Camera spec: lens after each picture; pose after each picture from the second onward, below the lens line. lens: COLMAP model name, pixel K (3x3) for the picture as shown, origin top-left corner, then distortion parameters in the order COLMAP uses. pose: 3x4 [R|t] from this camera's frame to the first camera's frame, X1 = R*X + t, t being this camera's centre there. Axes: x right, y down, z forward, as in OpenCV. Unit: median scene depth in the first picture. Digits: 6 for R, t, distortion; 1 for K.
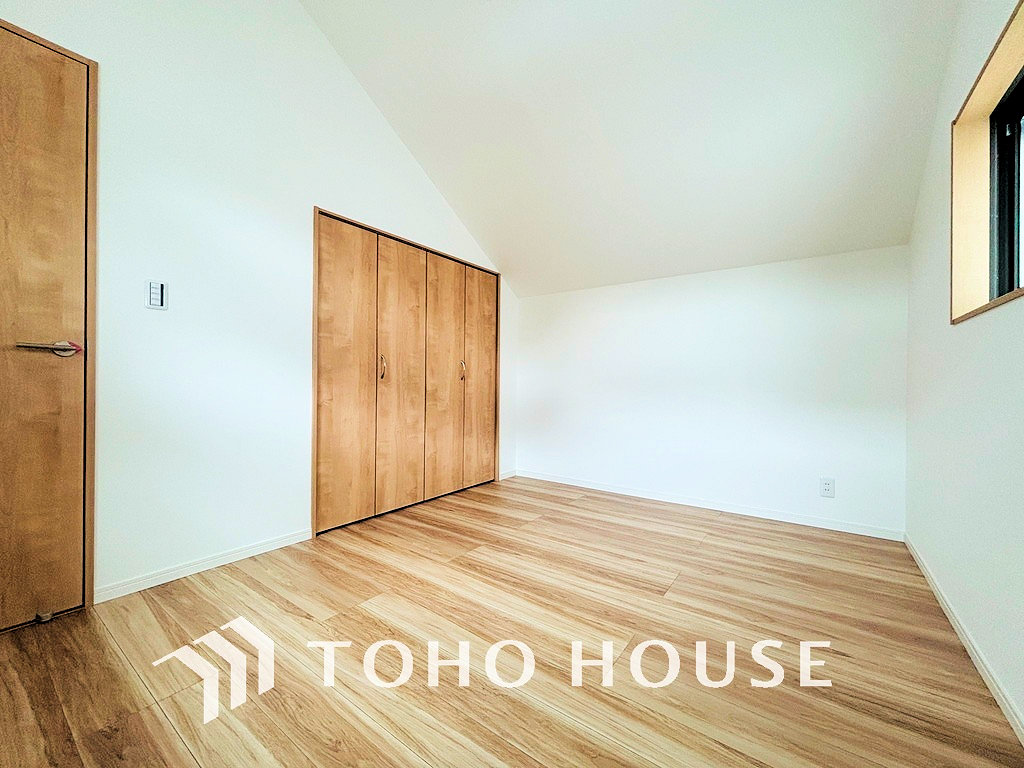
lens RADIAL K [[413.2, 0, 511.3], [0, 413.2, 383.9], [0, 0, 1]] dist [0.004464, -0.000466]
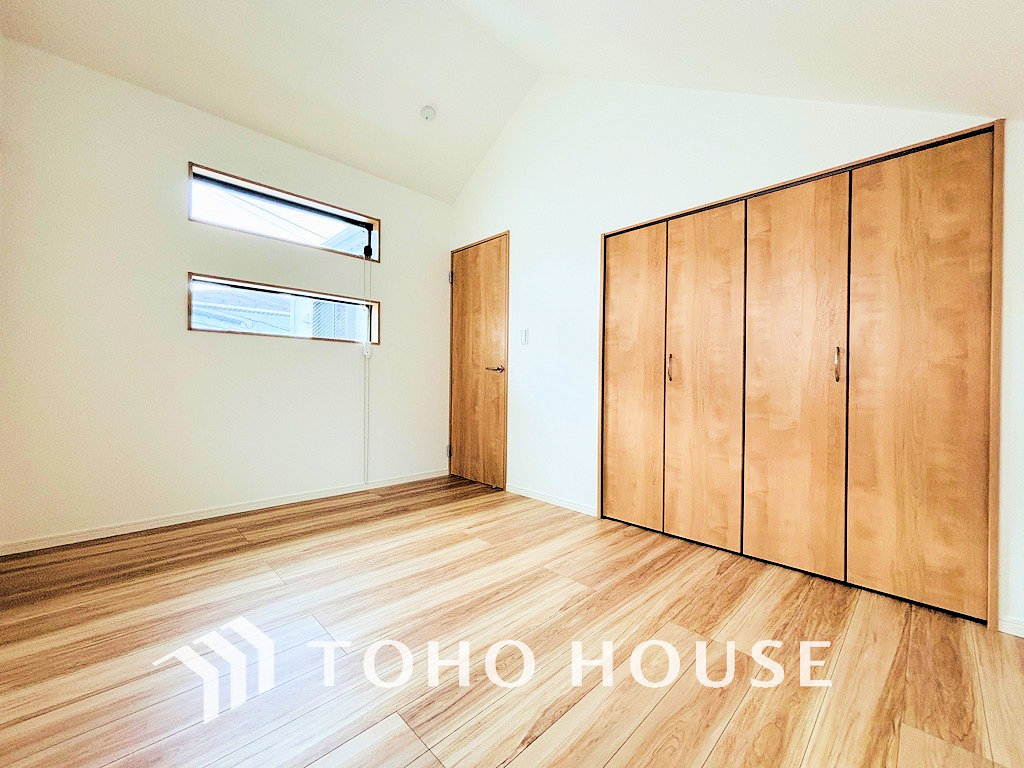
lens RADIAL K [[413.2, 0, 504.4], [0, 413.2, 382.1], [0, 0, 1]] dist [0.004464, -0.000466]
pose [[-0.174274, -0.010466, -0.984642, 0.622389], [-0.014716, 0.999860, -0.008023, 0.002583], [0.984587, 0.013092, -0.174404, 0.808548]]
